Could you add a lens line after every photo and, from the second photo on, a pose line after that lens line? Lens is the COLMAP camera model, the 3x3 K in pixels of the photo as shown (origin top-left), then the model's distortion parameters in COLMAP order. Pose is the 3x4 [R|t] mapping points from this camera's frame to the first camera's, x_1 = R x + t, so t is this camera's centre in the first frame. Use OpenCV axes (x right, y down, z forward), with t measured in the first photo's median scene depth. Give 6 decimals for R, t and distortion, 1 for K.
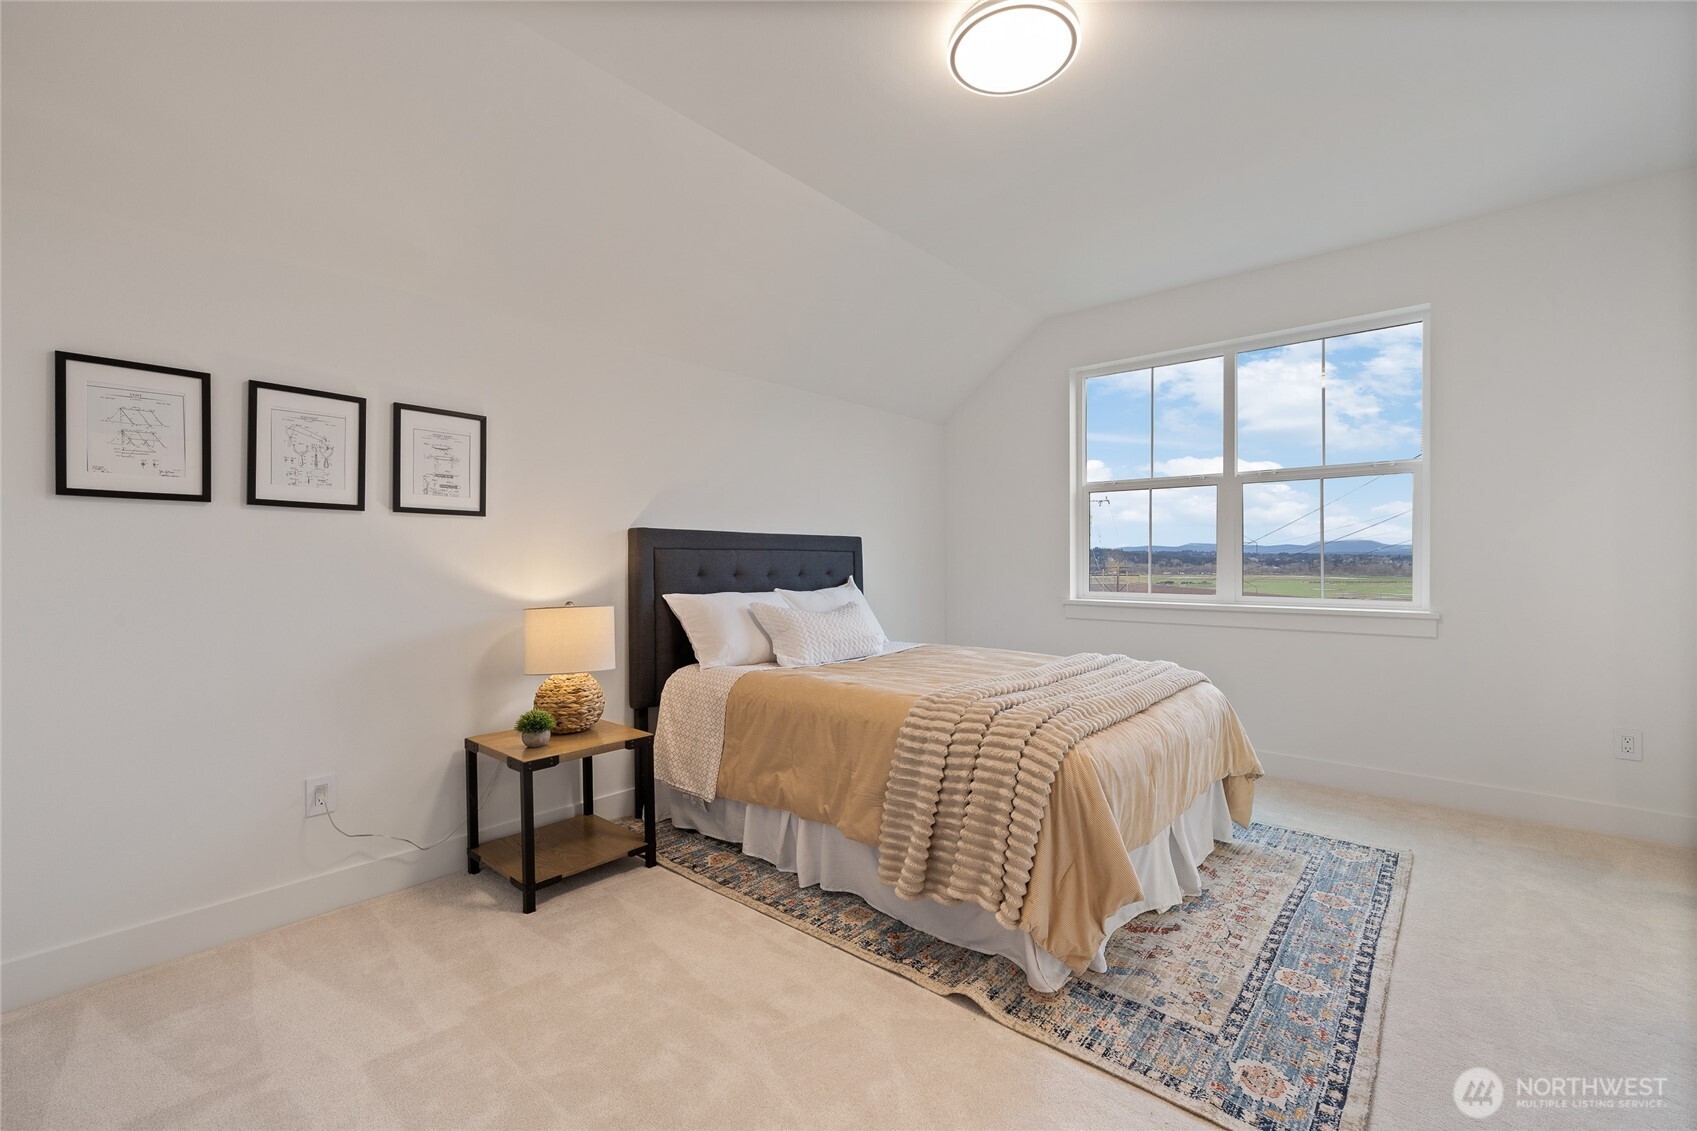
lens RADIAL K [[729.6, 0, 846.7], [0, 729.6, 562.0], [0, 0, 1]] dist [-0.000108, -0.000101]
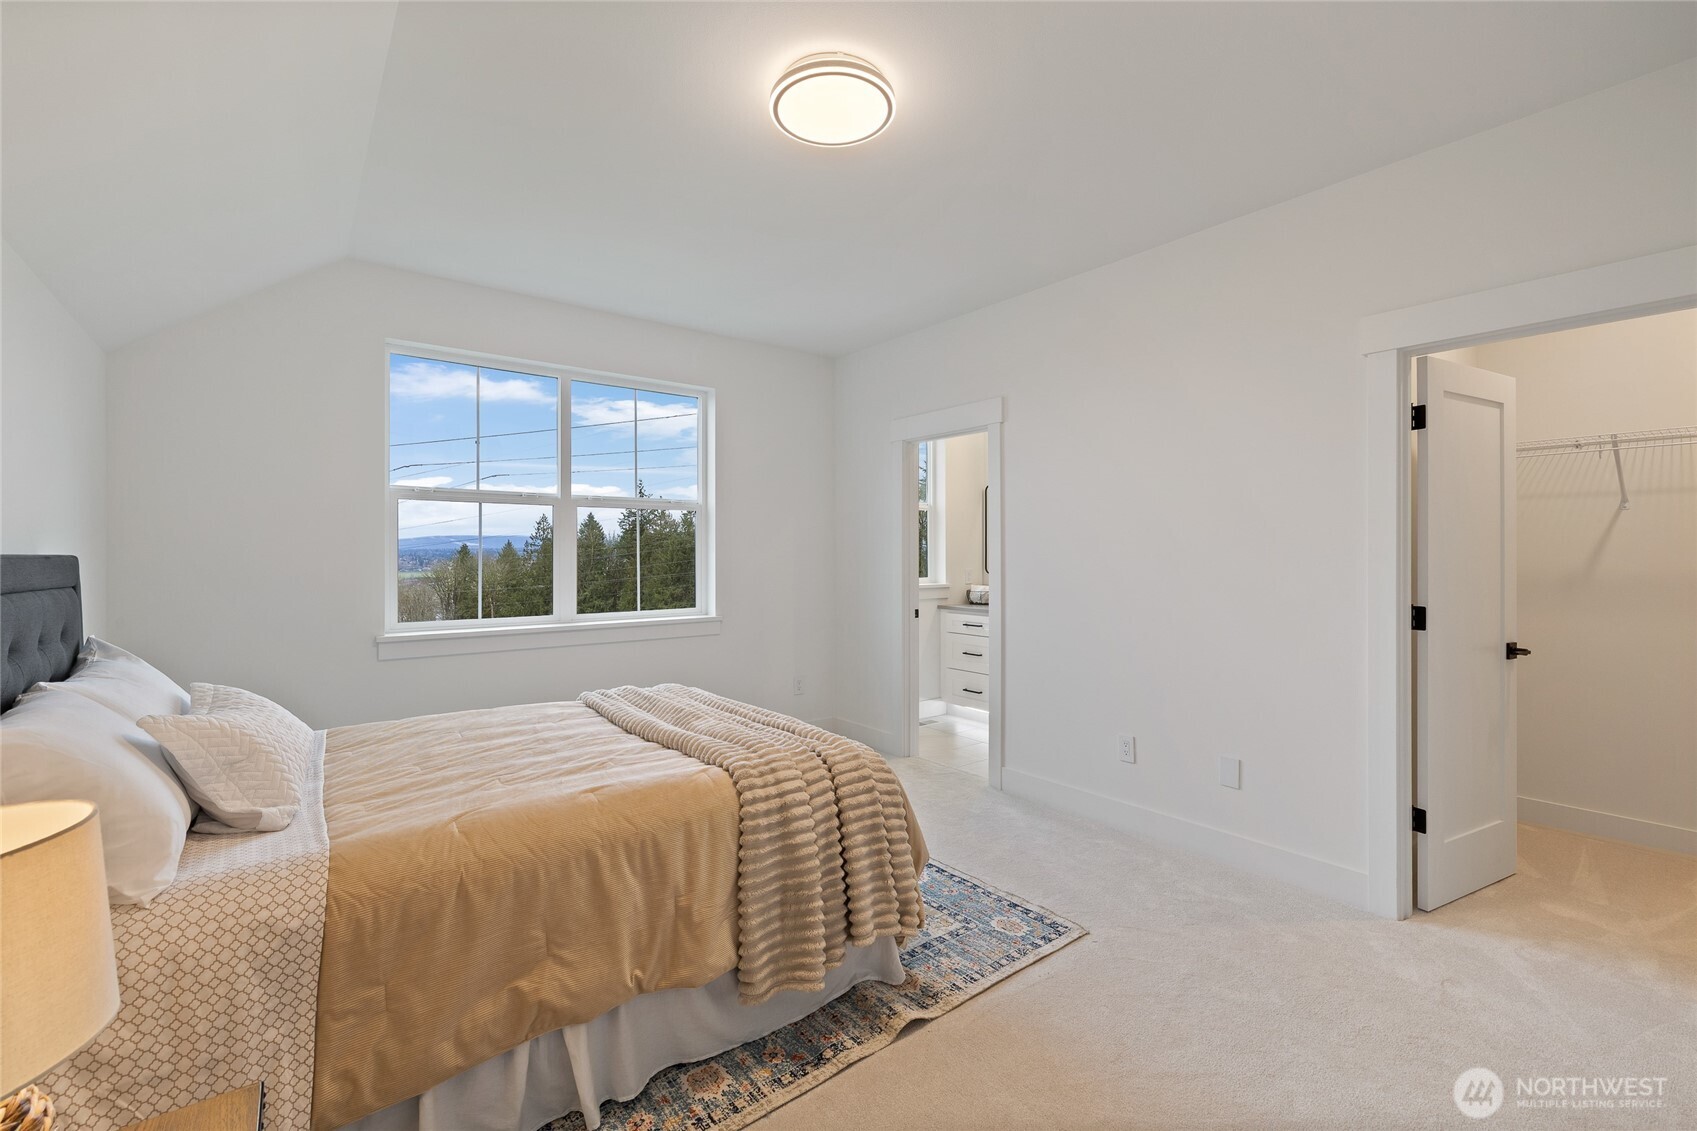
lens RADIAL K [[729.6, 0, 848.8], [0, 729.6, 555.1], [0, 0, 1]] dist [-0.000108, -0.000101]
pose [[0.190866, -0.001594, 0.981615, -0.803666], [0.015463, 0.999879, -0.001383, -0.065908], [-0.981494, 0.015442, 0.190867, 0.805380]]
